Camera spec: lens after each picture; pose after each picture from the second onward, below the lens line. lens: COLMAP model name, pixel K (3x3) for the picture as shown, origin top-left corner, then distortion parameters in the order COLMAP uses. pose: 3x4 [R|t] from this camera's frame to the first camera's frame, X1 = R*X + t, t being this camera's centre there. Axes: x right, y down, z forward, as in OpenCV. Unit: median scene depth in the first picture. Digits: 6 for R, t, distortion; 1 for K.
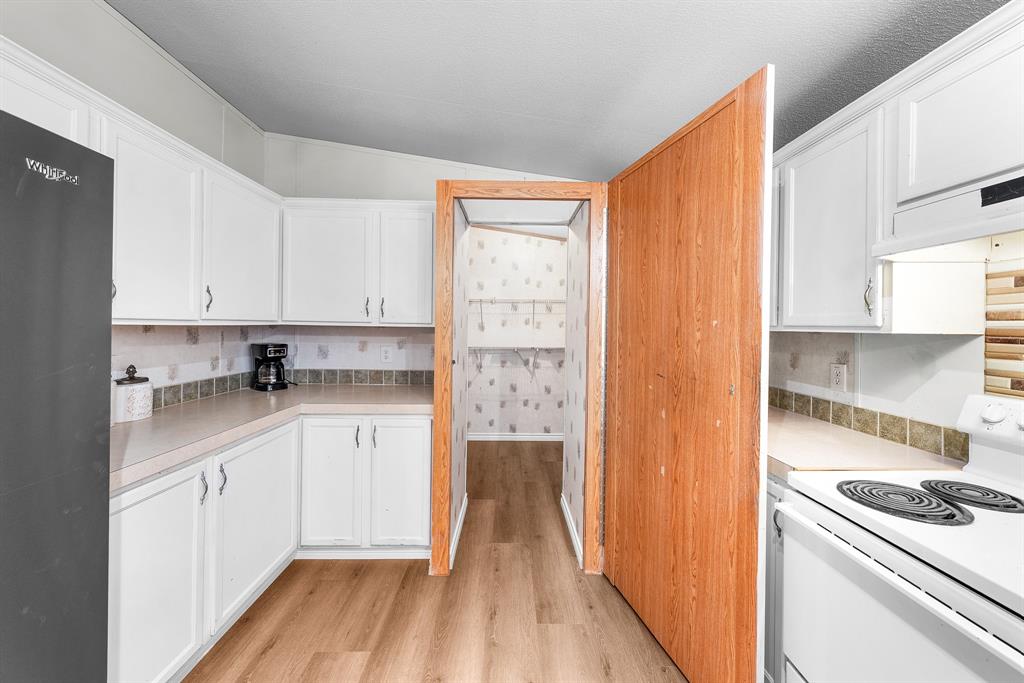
lens RADIAL K [[355.0, 0, 526.0], [0, 355.0, 329.6], [0, 0, 1]] dist [-0.001526, -0.000448]
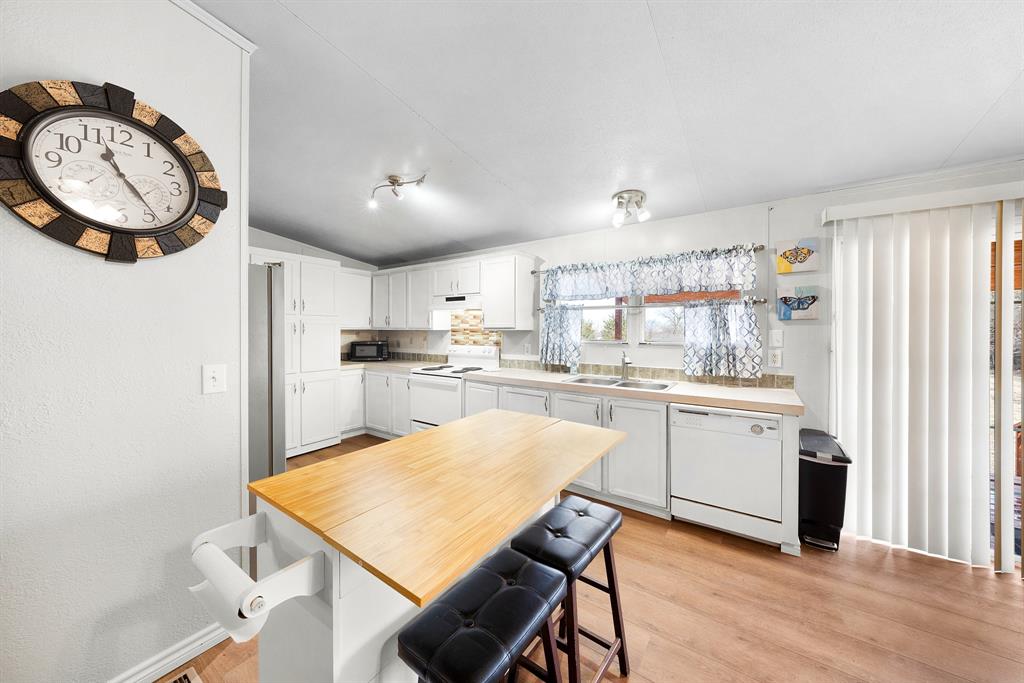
lens RADIAL K [[355.0, 0, 501.5], [0, 355.0, 331.2], [0, 0, 1]] dist [-0.001526, -0.000448]
pose [[0.609534, -0.020500, 0.792495, -0.887923], [0.011799, 0.999789, 0.016787, -0.018879], [-0.792672, -0.000882, 0.609647, -1.100726]]
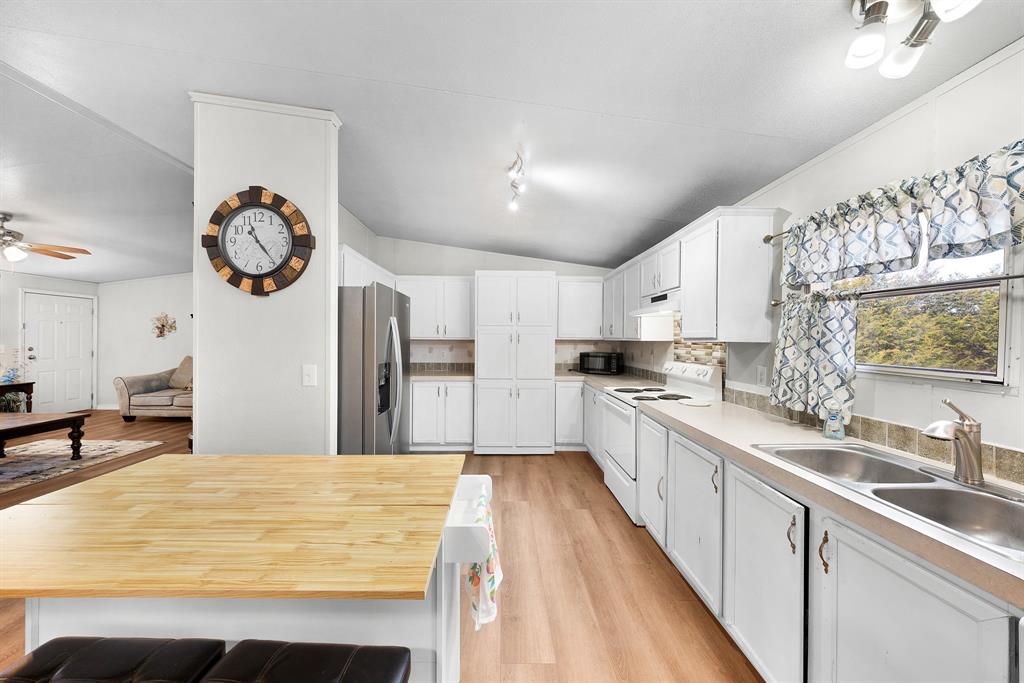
lens RADIAL K [[355.0, 0, 501.7], [0, 355.0, 339.2], [0, 0, 1]] dist [-0.001526, -0.000448]
pose [[0.999448, -0.011162, -0.031307, -0.018477], [0.011117, 0.999937, -0.001621, -0.006917], [0.031323, 0.001273, 0.999509, -1.163314]]
